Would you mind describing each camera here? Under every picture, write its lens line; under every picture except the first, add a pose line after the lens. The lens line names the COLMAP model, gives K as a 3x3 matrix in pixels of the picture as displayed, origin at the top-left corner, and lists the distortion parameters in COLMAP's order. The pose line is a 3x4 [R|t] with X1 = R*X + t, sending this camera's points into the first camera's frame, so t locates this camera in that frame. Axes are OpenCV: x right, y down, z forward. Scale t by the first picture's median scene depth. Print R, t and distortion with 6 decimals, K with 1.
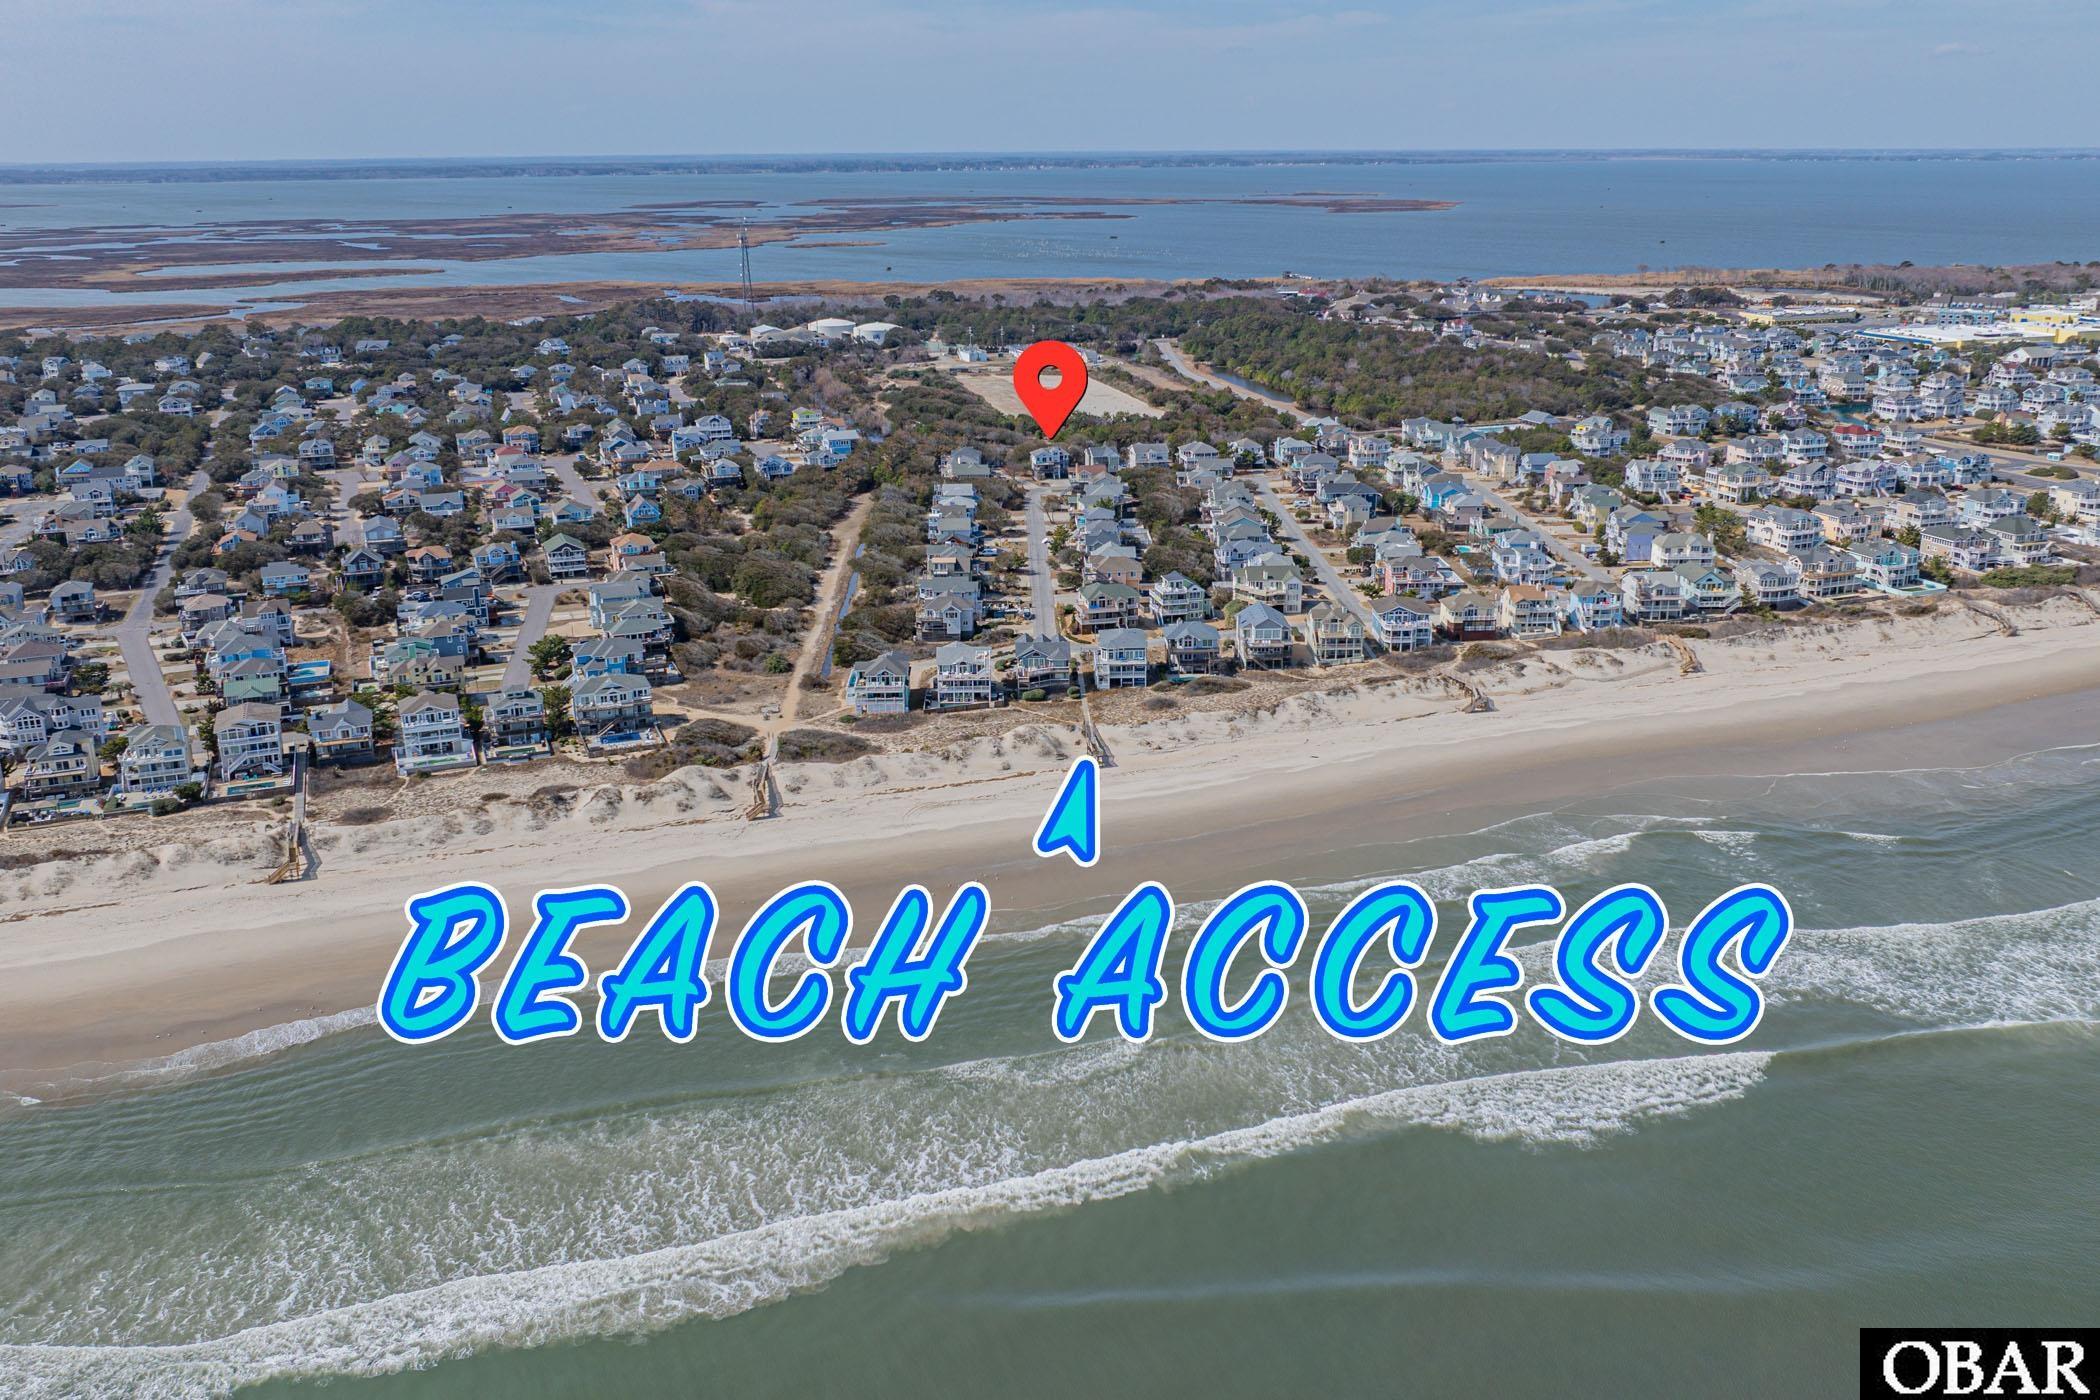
lens RADIAL K [[1742.6, 0, 1051.9], [0, 1742.6, 703.7], [0, 0, 1]] dist [-0.010919, -0.013477]
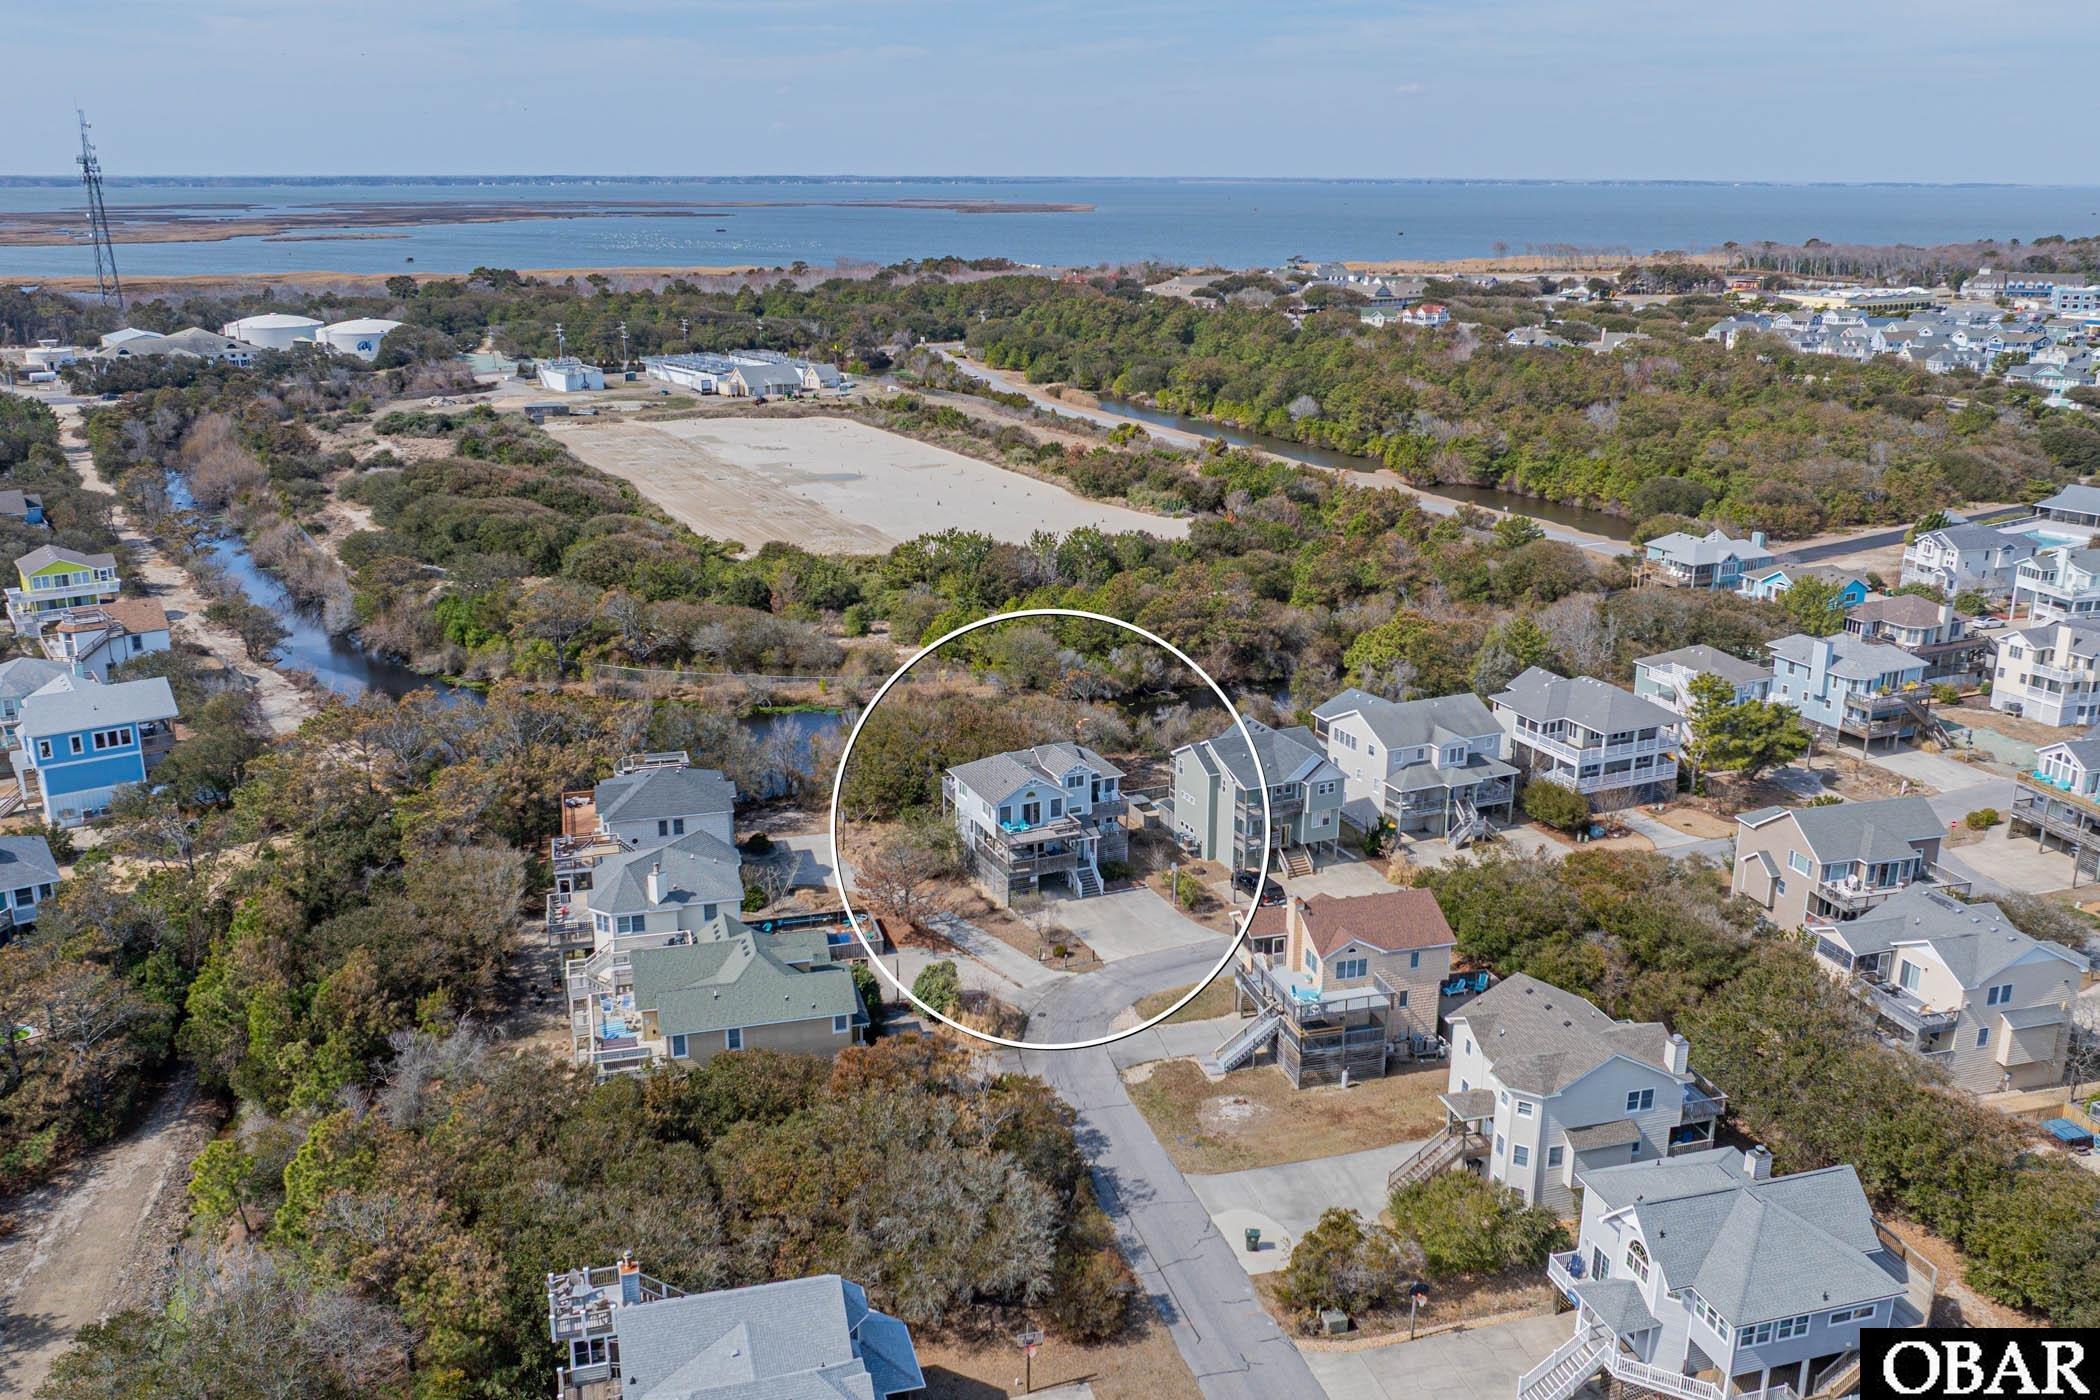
lens RADIAL K [[1742.6, 0, 1059.2], [0, 1742.6, 693.5], [0, 0, 1]] dist [-0.010919, -0.013477]
pose [[0.969548, -0.059278, 0.237620, -0.032962], [0.064182, 0.997854, -0.012946, -0.095061], [-0.236343, 0.027803, 0.971272, 0.486887]]
